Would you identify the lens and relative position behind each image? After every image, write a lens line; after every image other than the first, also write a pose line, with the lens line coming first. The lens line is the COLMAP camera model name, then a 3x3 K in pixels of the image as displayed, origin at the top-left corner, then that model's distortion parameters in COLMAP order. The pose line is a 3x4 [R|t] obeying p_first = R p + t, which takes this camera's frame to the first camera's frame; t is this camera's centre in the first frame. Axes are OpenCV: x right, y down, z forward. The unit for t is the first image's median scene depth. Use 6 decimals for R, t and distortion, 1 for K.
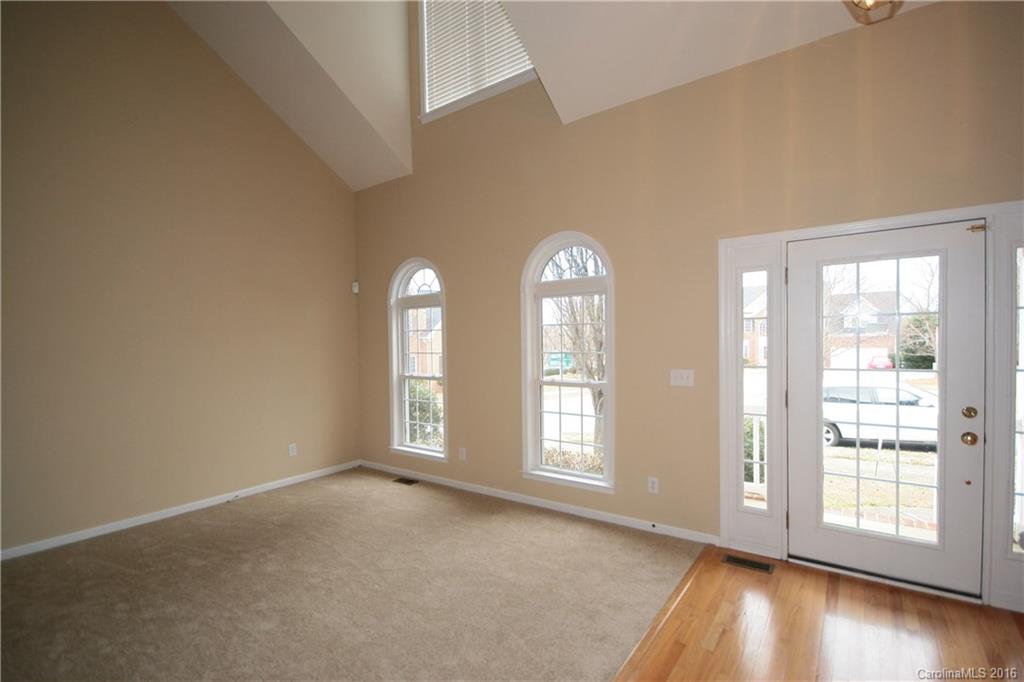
lens RADIAL K [[469.0, 0, 522.4], [0, 469.0, 347.8], [0, 0, 1]] dist [0.002162, -0.000302]
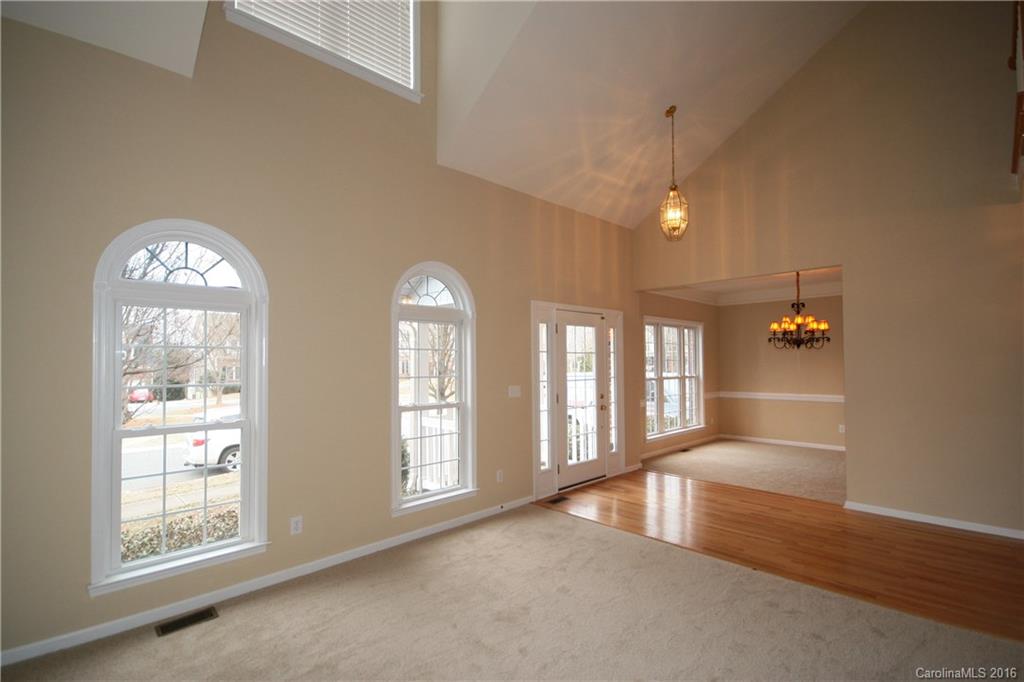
lens RADIAL K [[469.0, 0, 517.0], [0, 469.0, 350.2], [0, 0, 1]] dist [0.002162, -0.000302]
pose [[0.177678, 0.043774, 0.983115, -0.995255], [0.023751, 0.998528, -0.048753, 0.007536], [-0.983802, 0.032013, 0.176376, 0.699812]]
